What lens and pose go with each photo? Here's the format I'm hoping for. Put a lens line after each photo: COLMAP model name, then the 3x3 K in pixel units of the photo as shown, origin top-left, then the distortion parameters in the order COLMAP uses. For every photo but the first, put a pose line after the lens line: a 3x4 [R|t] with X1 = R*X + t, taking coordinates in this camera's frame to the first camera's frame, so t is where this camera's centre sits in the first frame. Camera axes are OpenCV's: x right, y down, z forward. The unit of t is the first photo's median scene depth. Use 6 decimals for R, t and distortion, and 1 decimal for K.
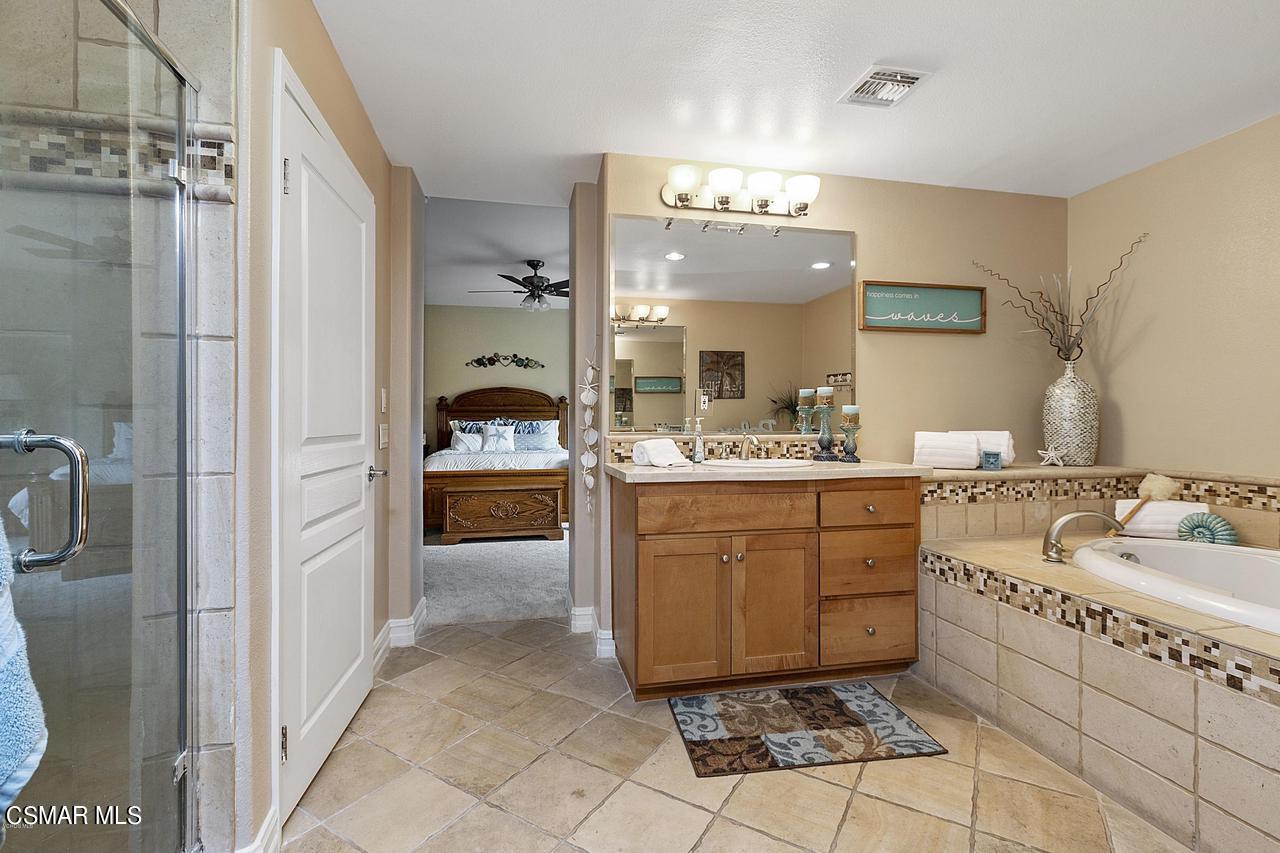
lens RADIAL K [[569.6, 0, 641.8], [0, 569.6, 425.7], [0, 0, 1]] dist [-0.002385, 0.001232]
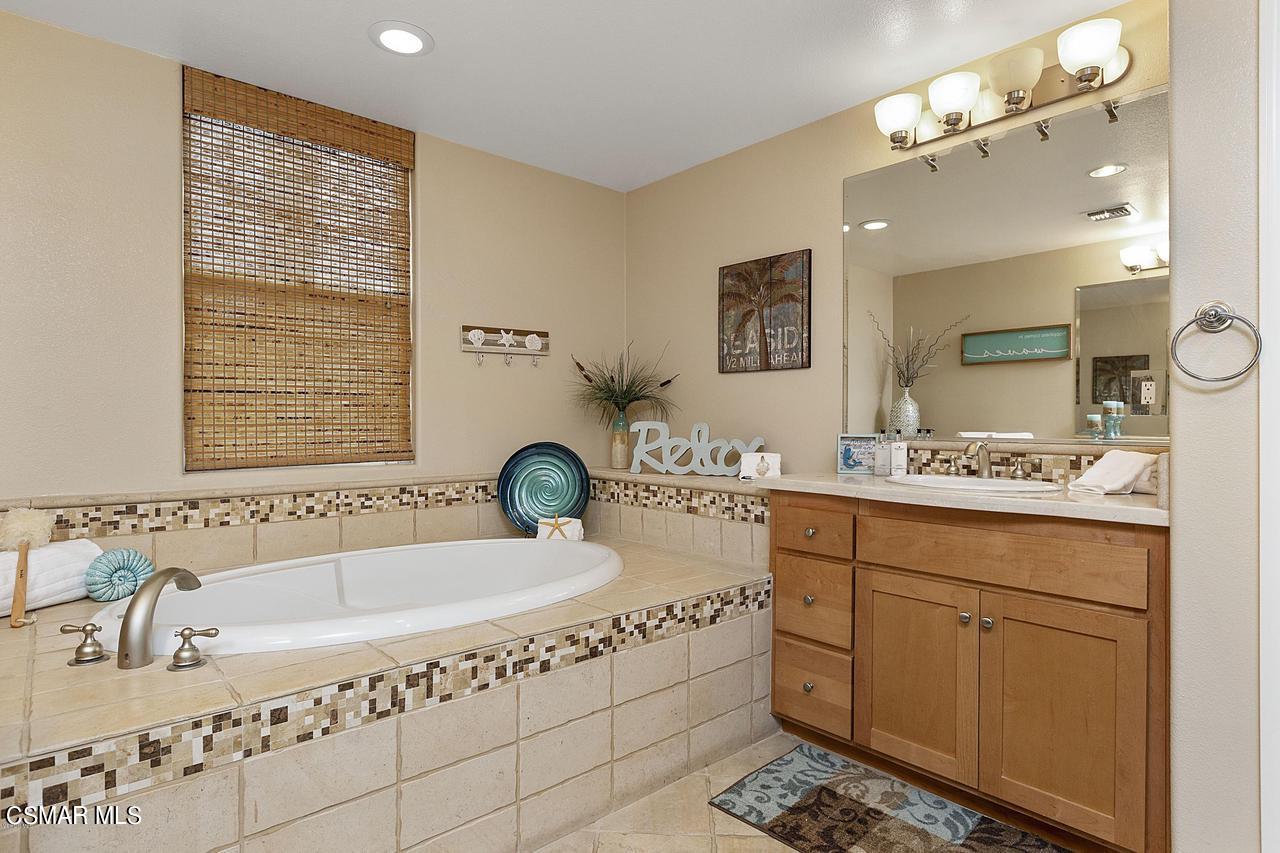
lens RADIAL K [[672.7, 0, 675.1], [0, 672.7, 405.3], [0, 0, 1]] dist [0.011893, -0.005134]
pose [[-0.498181, 0.015736, 0.866930, -0.161298], [0.001683, 0.999851, -0.017181, -0.021089], [-0.867071, -0.007101, -0.498133, 1.066645]]
